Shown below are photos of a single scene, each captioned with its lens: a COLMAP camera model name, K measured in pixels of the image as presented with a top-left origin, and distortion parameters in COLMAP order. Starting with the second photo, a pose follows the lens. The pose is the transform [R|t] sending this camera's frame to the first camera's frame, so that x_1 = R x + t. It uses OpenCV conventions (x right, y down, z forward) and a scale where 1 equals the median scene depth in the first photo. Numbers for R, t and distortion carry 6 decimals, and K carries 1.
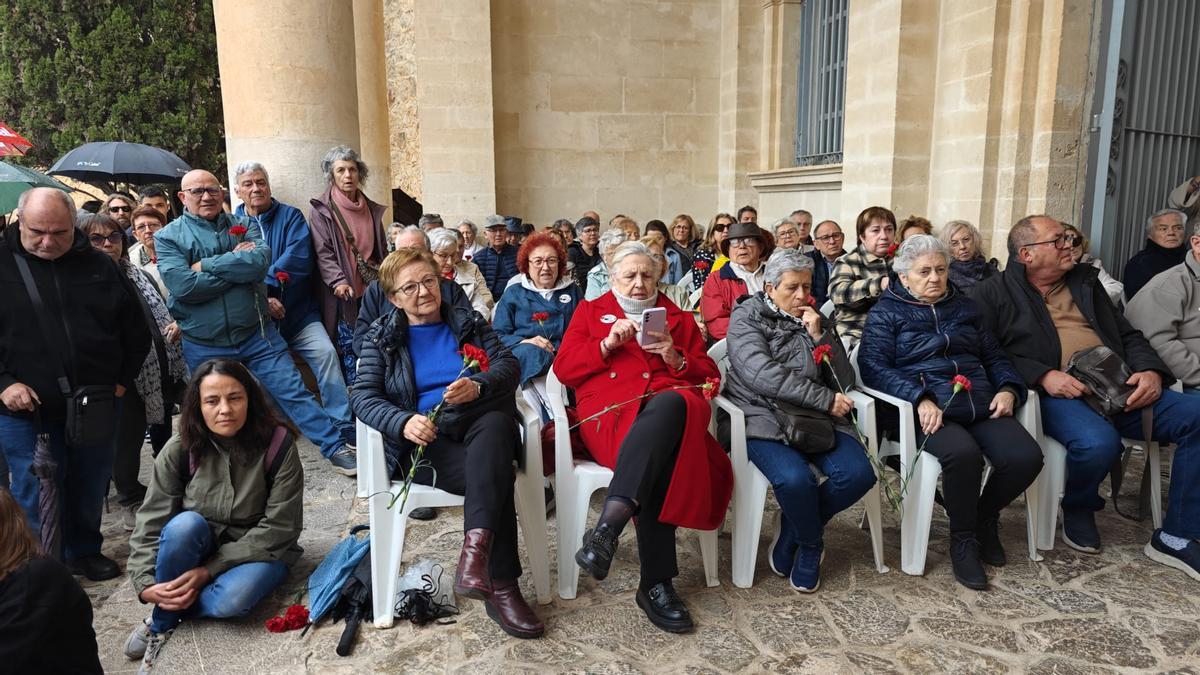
lens RADIAL K [[797.7, 0, 603.7], [0, 797.7, 338.3], [0, 0, 1]] dist [0.004362, 0.012507]
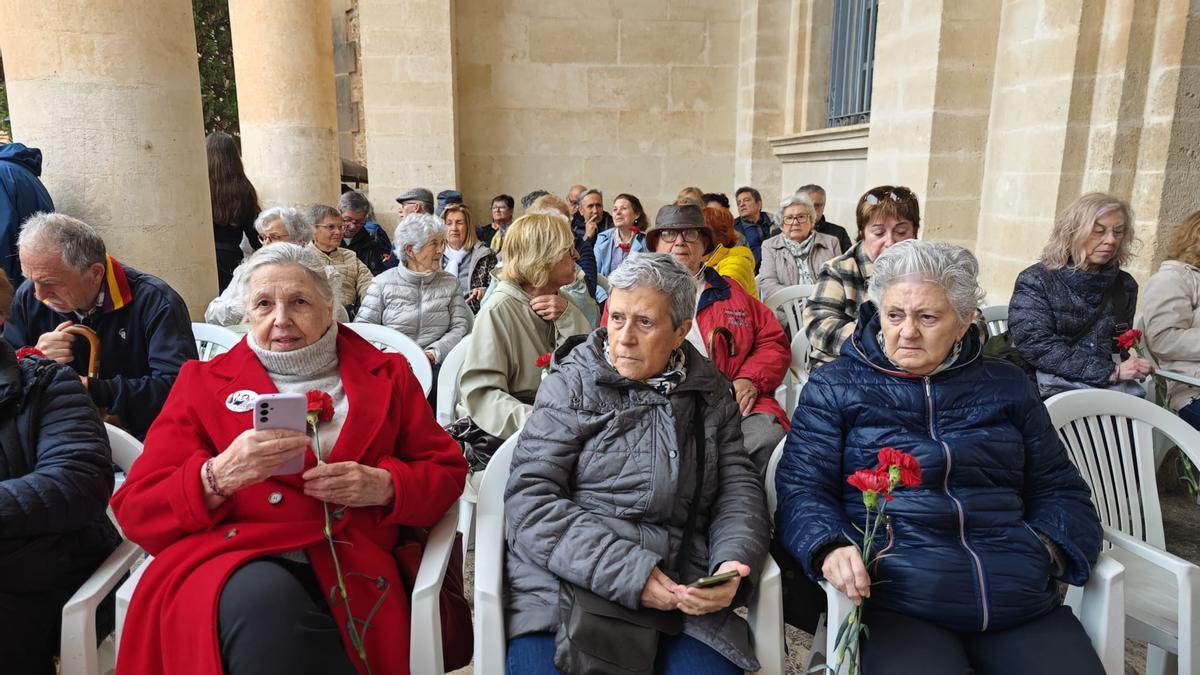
lens RADIAL K [[797.7, 0, 596.3], [0, 797.7, 334.8], [0, 0, 1]] dist [0.004362, 0.012507]
pose [[0.994474, 0.028482, -0.101050, 0.143898], [-0.025456, 0.999192, 0.031117, -0.044782], [0.101855, -0.028373, 0.994395, 0.266380]]
